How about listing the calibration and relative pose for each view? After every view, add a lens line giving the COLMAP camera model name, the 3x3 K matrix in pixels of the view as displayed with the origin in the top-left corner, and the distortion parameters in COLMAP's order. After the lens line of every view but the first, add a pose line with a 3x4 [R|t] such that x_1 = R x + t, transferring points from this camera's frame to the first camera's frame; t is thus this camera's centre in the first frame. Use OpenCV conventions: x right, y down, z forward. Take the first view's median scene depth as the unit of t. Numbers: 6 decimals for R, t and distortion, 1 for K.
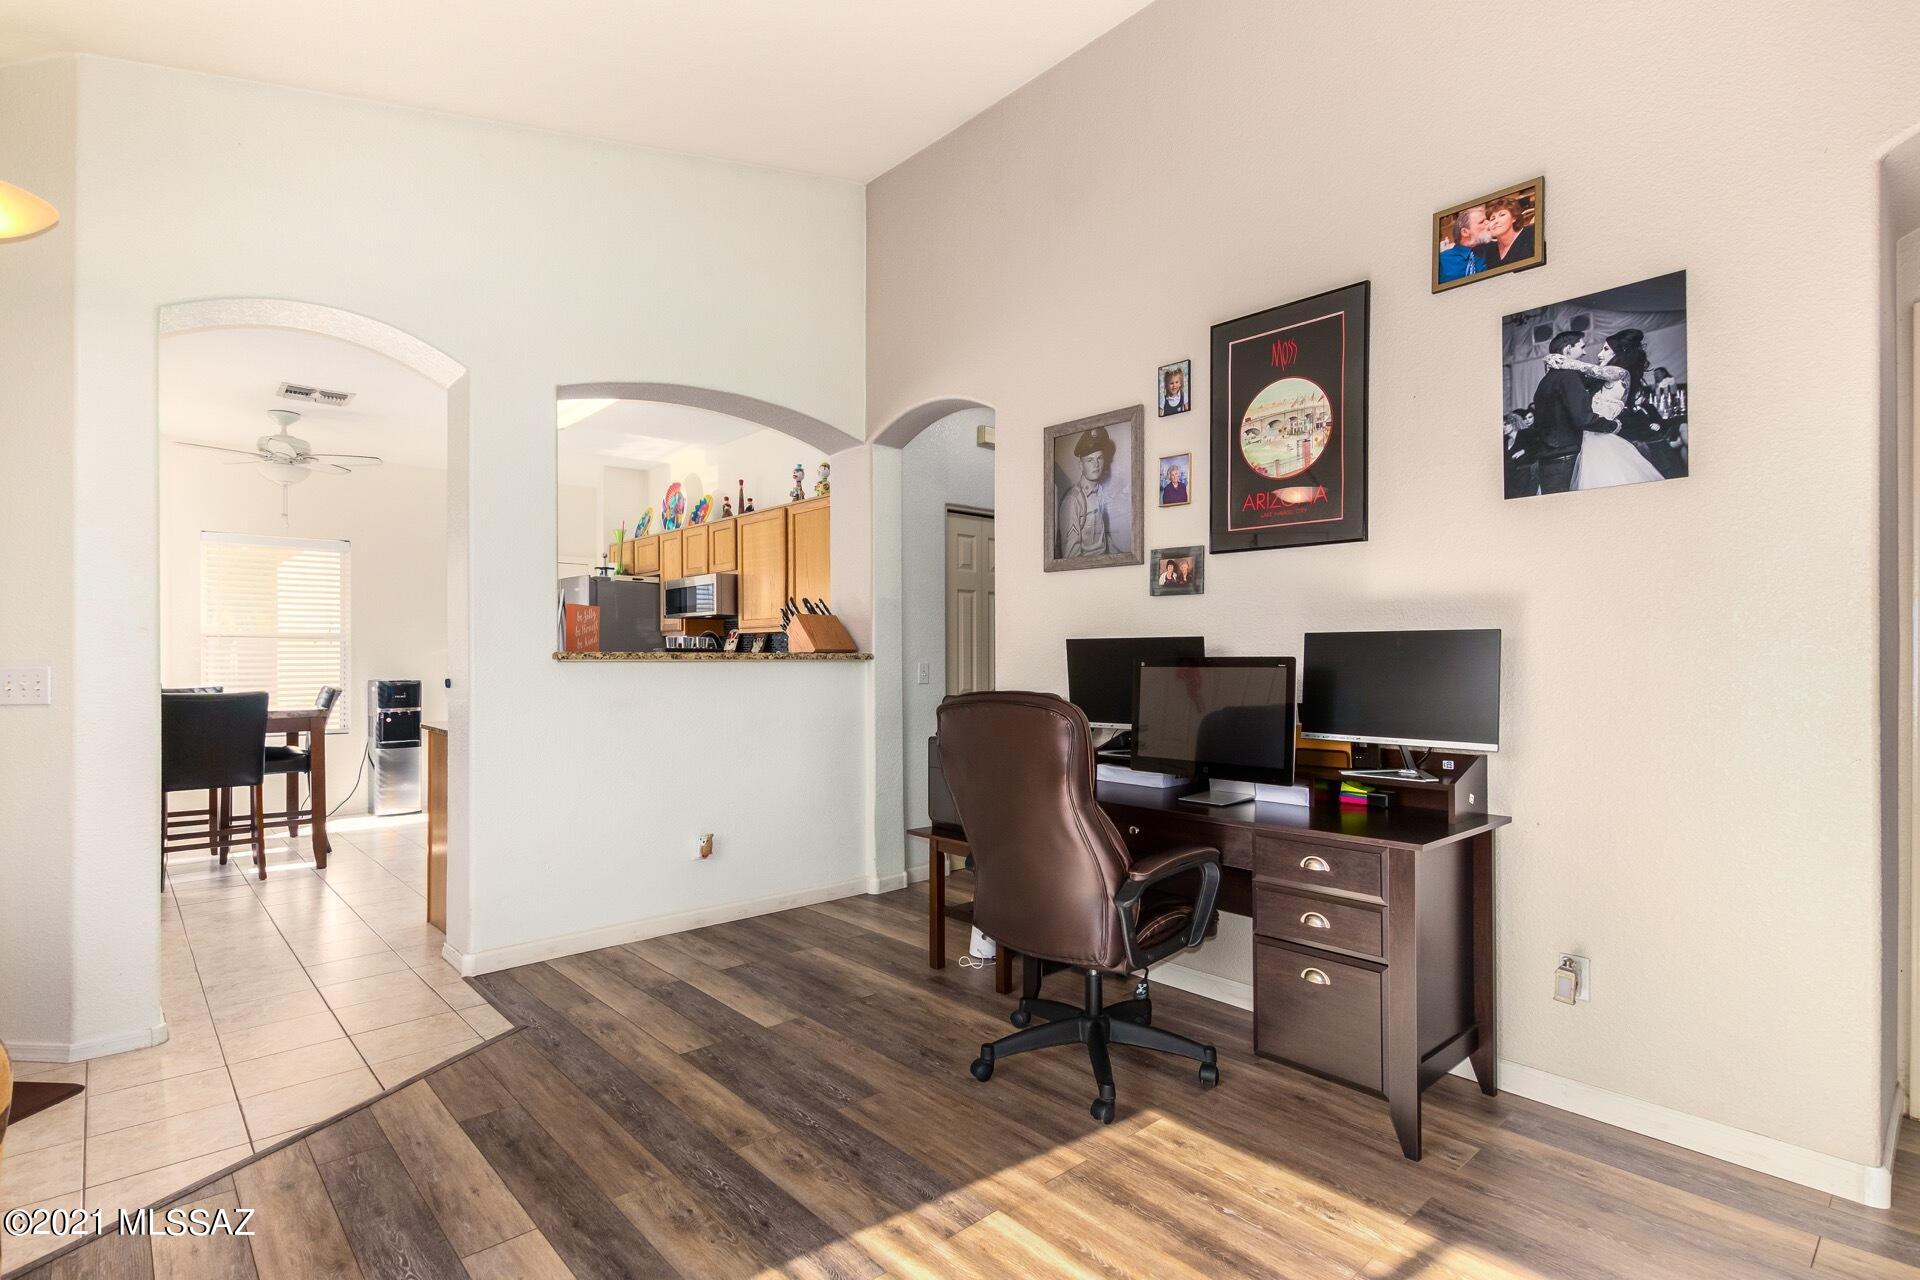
lens RADIAL K [[955.0, 0, 967.8], [0, 955.0, 650.3], [0, 0, 1]] dist [0.013192, -0.001531]
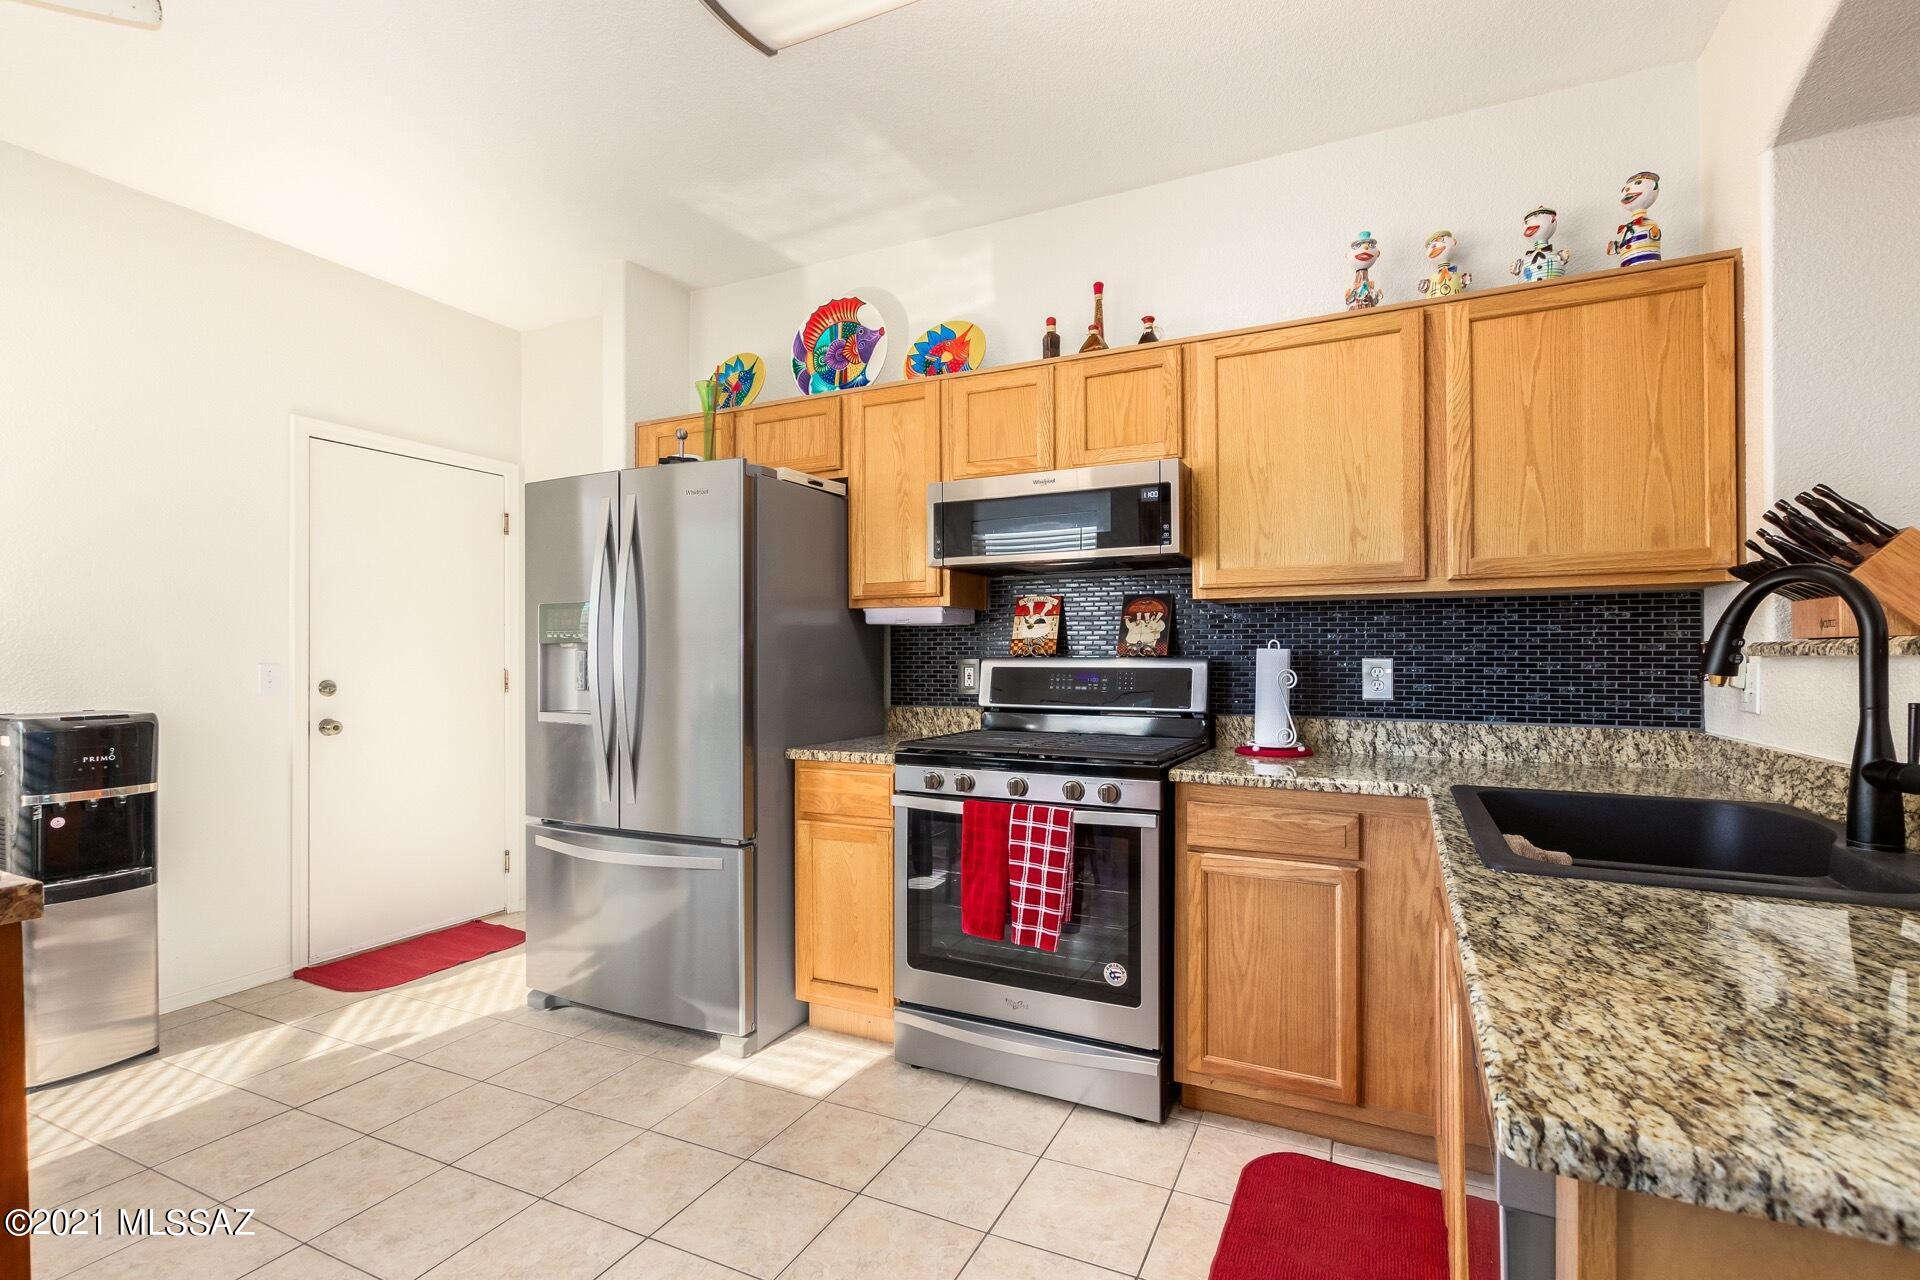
lens RADIAL K [[862.2, 0, 963.1], [0, 862.2, 652.3], [0, 0, 1]] dist [-0.000653, -0.000221]
pose [[0.919640, -0.001299, 0.392761, -0.981849], [-0.000085, 0.999994, 0.003508, 0.011481], [-0.392763, -0.003259, 0.919634, 1.322780]]
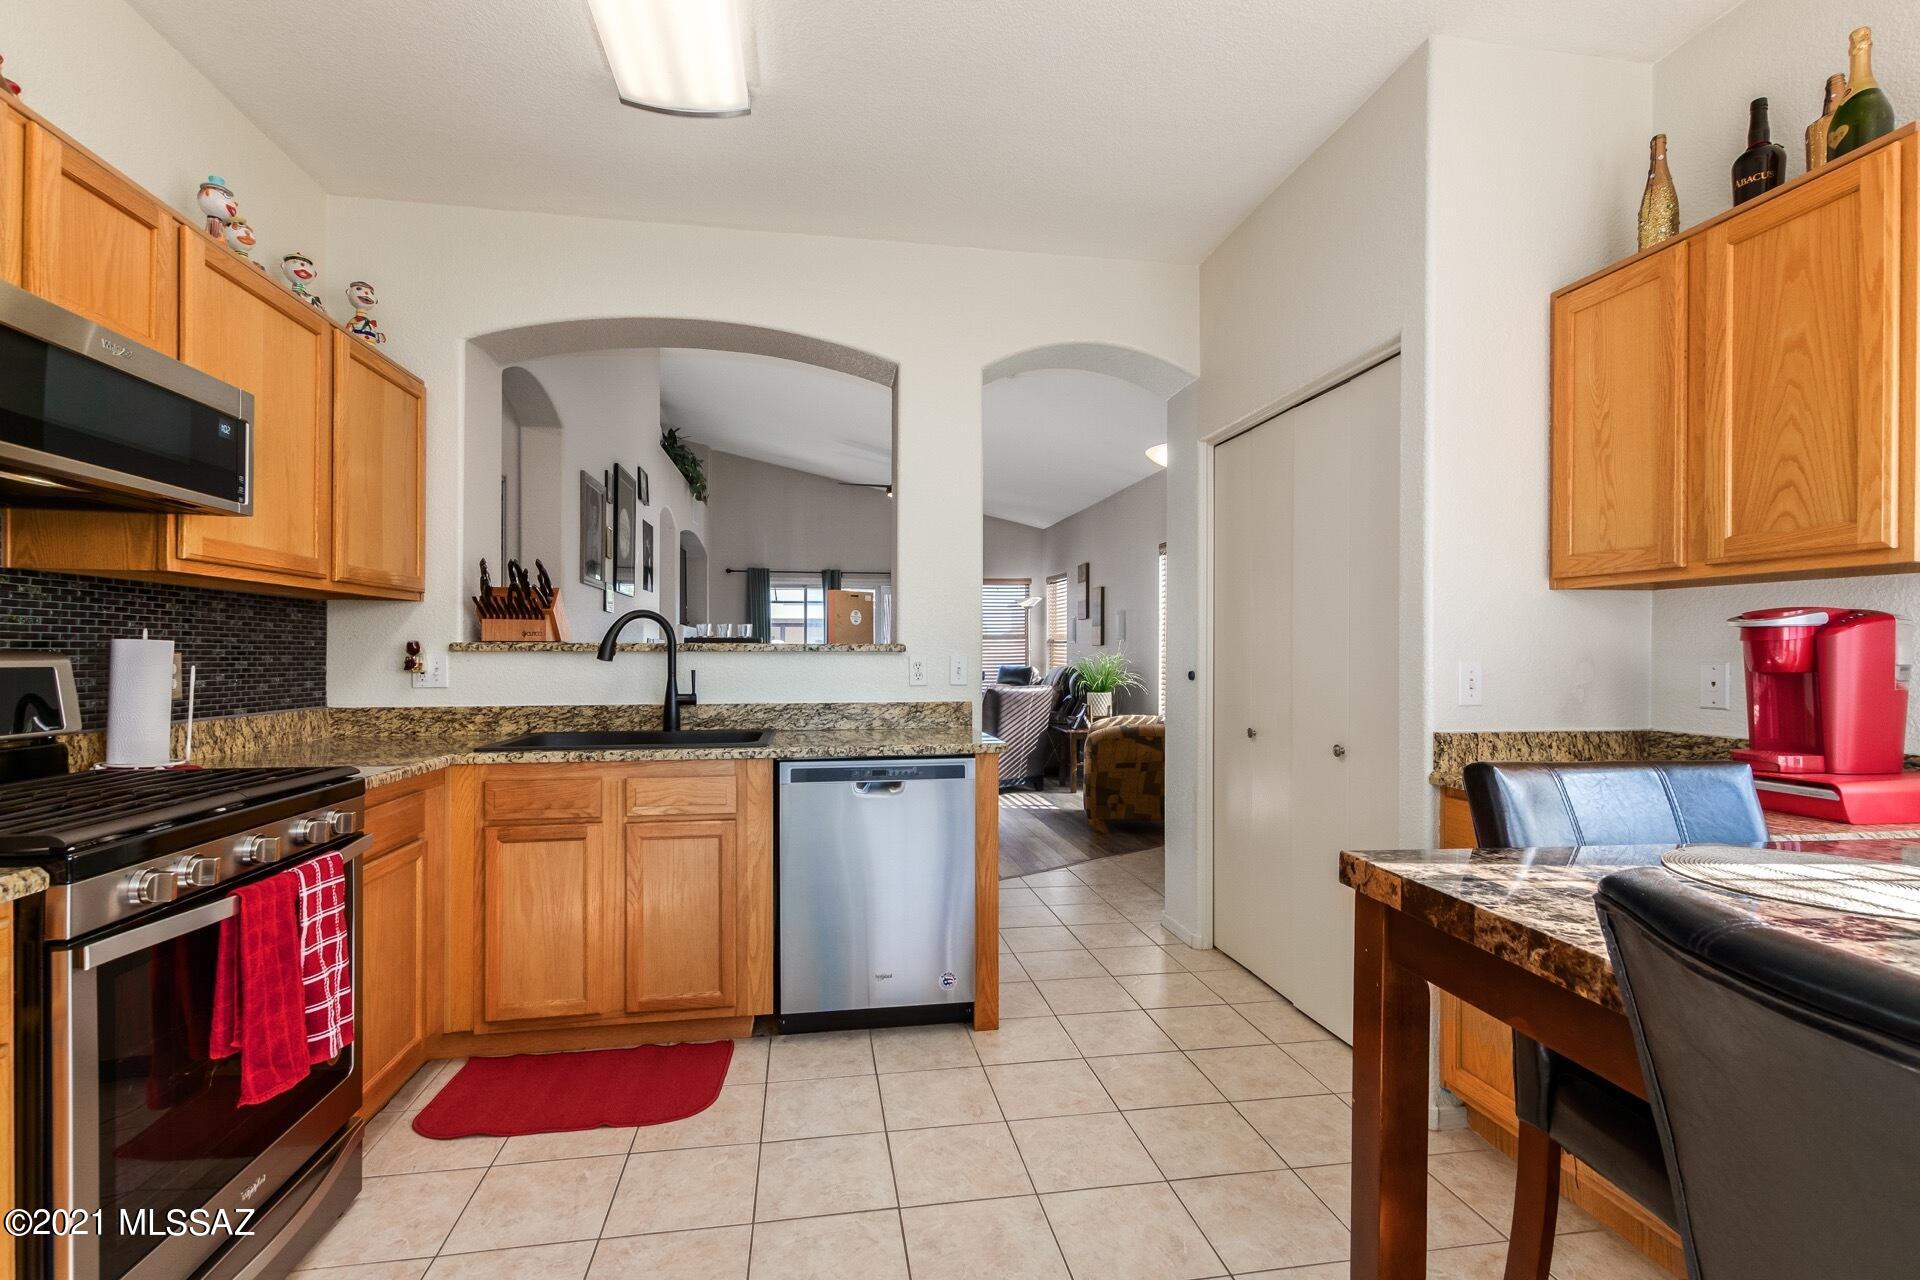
lens RADIAL K [[878.1, 0, 968.7], [0, 878.1, 647.5], [0, 0, 1]] dist [0.001807, 0.000063]
pose [[-0.851903, -0.000089, 0.523699, -1.247713], [-0.007151, 0.999909, -0.011463, 0.019861], [-0.523651, -0.013511, -0.851826, 2.219832]]
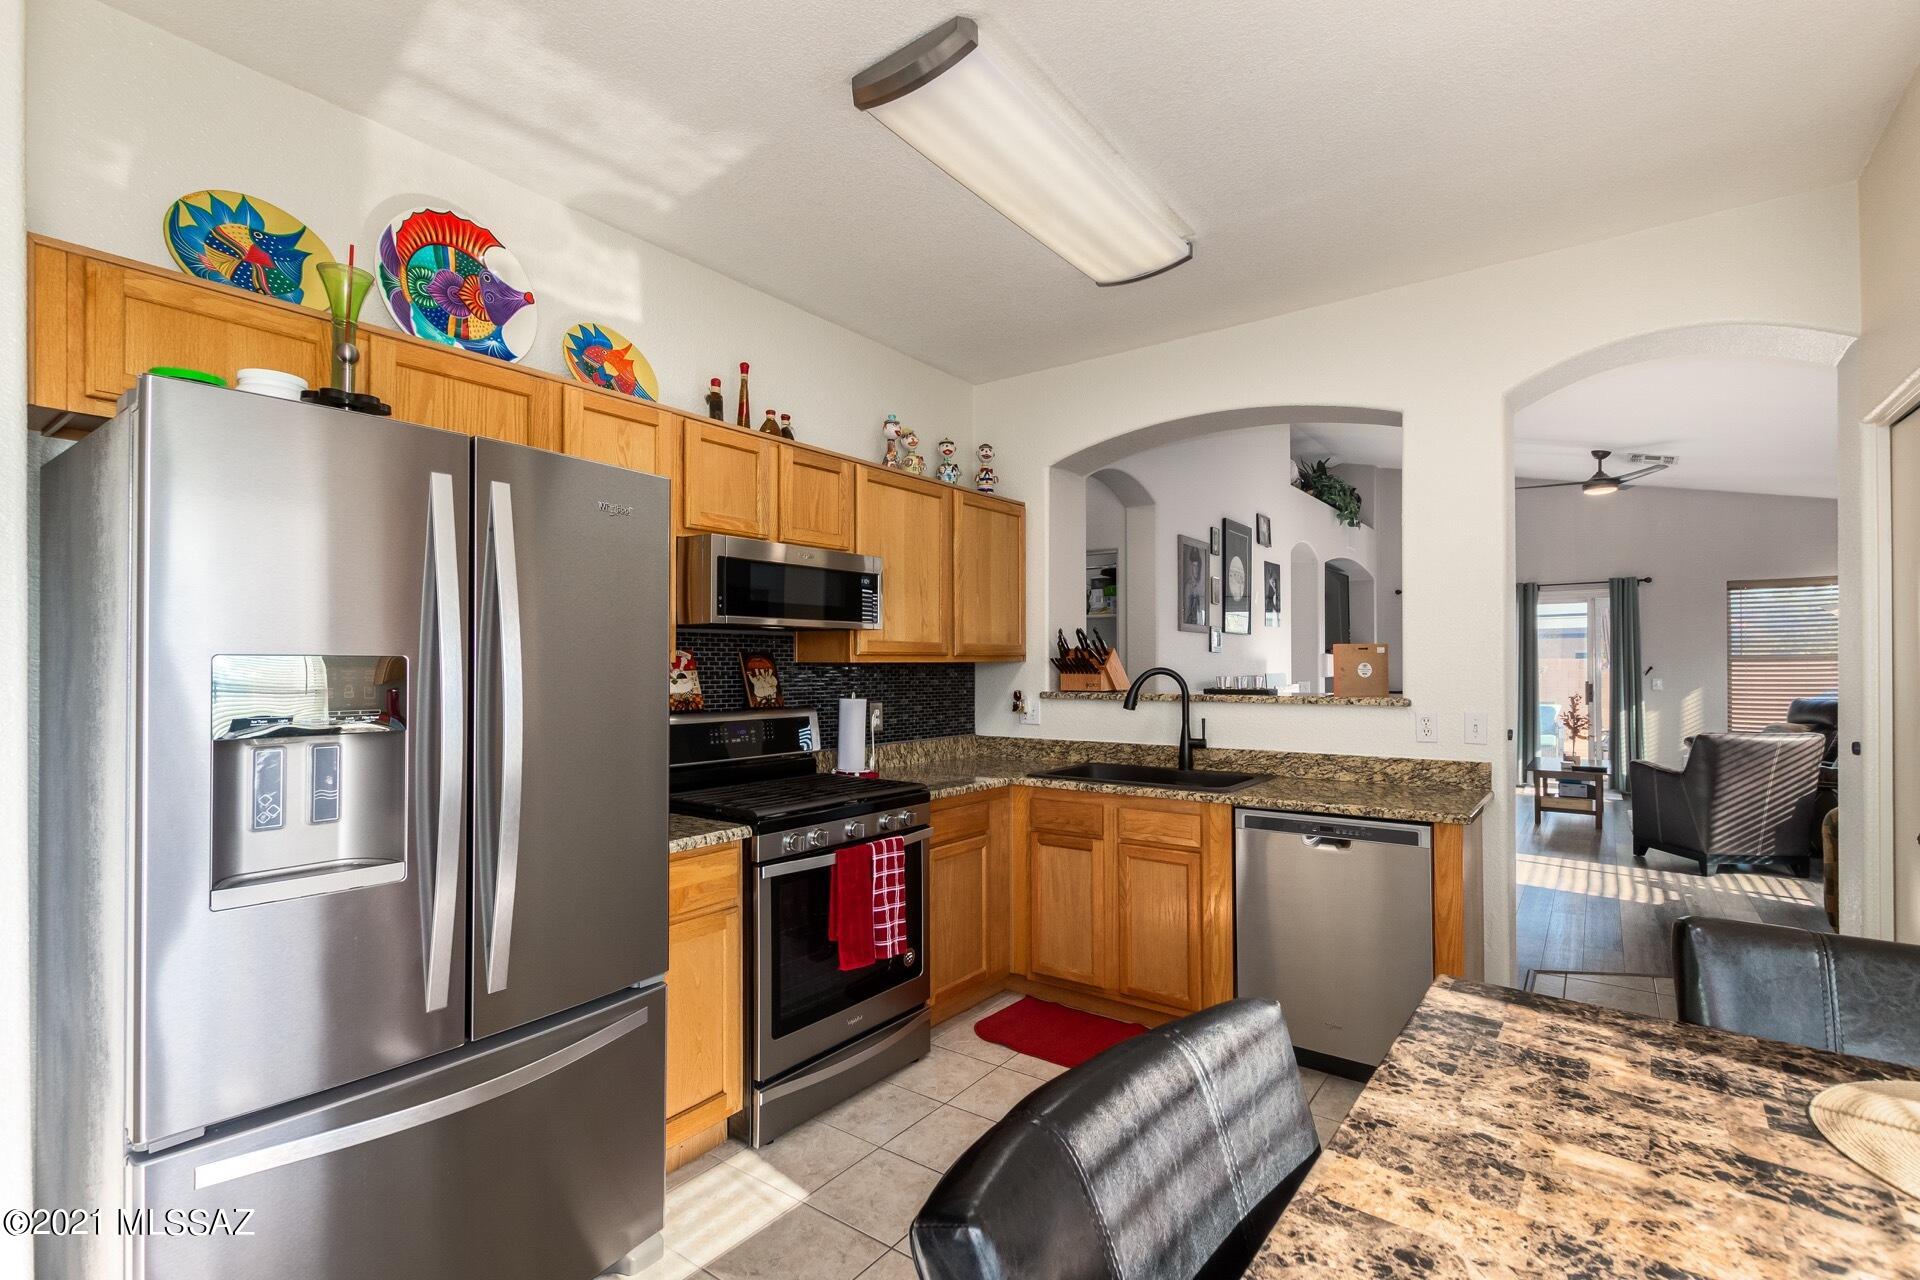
lens RADIAL K [[886.1, 0, 963.3], [0, 886.1, 653.8], [0, 0, 1]] dist [0.001826, -0.000551]
pose [[-0.214318, 0.010372, 0.976709, -1.538341], [-0.004983, 0.999919, -0.011712, -0.034847], [-0.976751, -0.007377, -0.214249, 2.090022]]
